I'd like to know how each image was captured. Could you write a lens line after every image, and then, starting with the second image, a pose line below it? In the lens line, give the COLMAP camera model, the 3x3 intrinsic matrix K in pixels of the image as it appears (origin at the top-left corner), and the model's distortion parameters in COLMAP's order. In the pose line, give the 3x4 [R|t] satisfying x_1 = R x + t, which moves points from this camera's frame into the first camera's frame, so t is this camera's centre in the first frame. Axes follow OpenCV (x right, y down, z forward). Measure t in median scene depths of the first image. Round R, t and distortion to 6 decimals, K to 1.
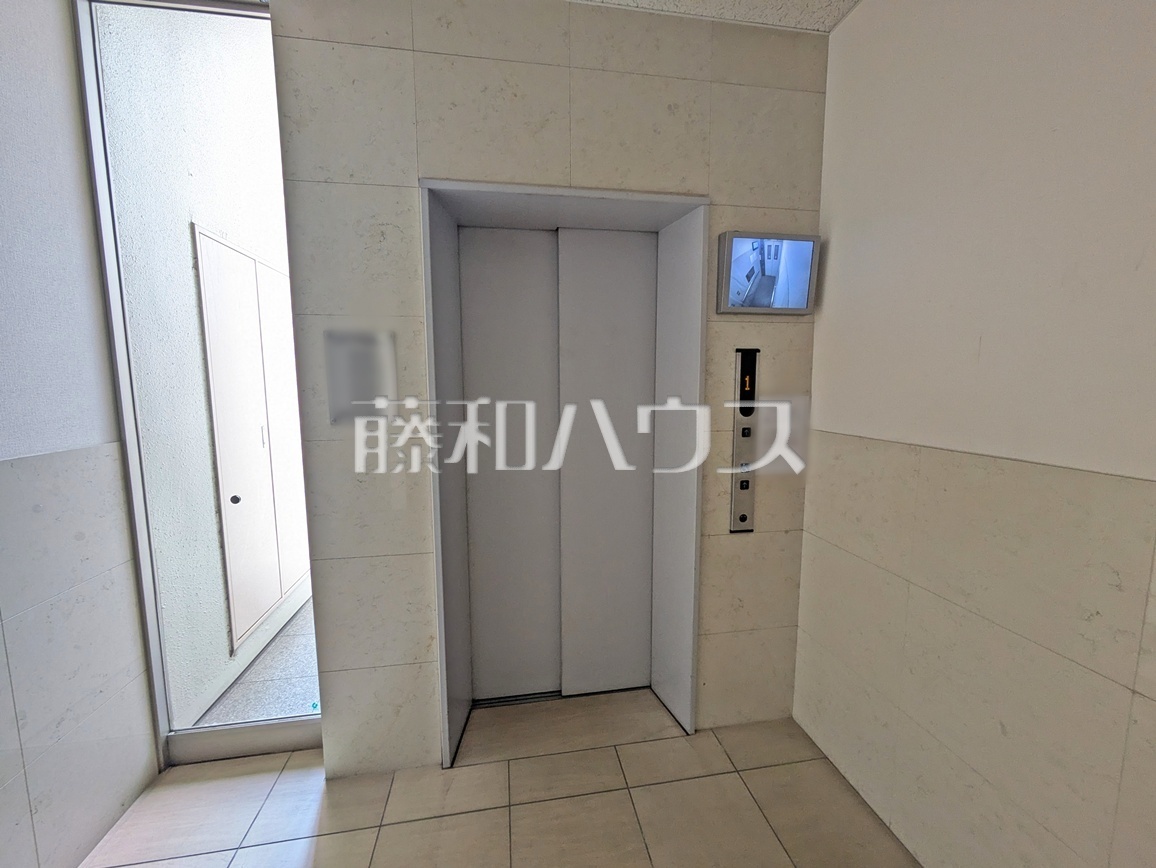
lens RADIAL K [[455.7, 0, 576.6], [0, 455.7, 435.7], [0, 0, 1]] dist [0.000346, 0.001106]
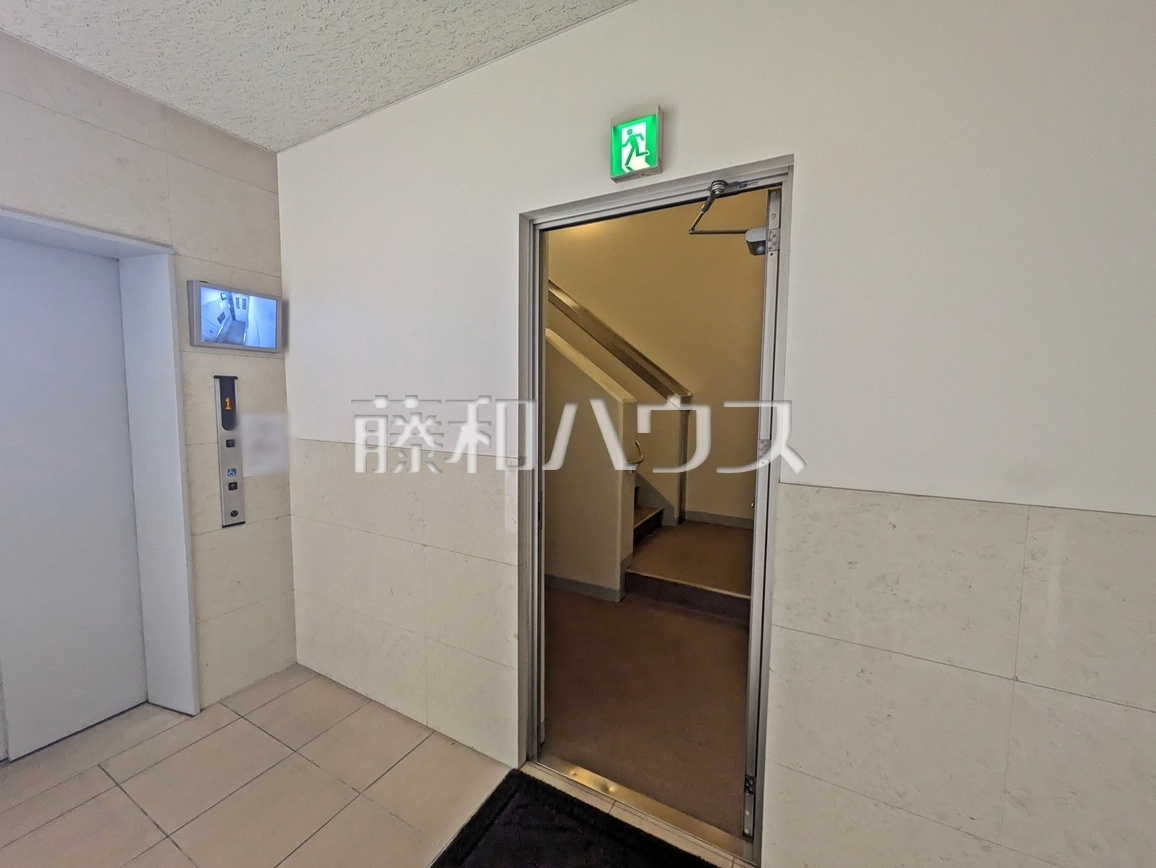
lens RADIAL K [[455.7, 0, 571.1], [0, 455.7, 436.2], [0, 0, 1]] dist [0.000346, 0.001106]
pose [[0.615208, -0.053098, 0.786575, -0.031484], [0.072362, 0.997321, 0.010727, 0.027567], [-0.785037, 0.050319, 0.617402, -0.503143]]
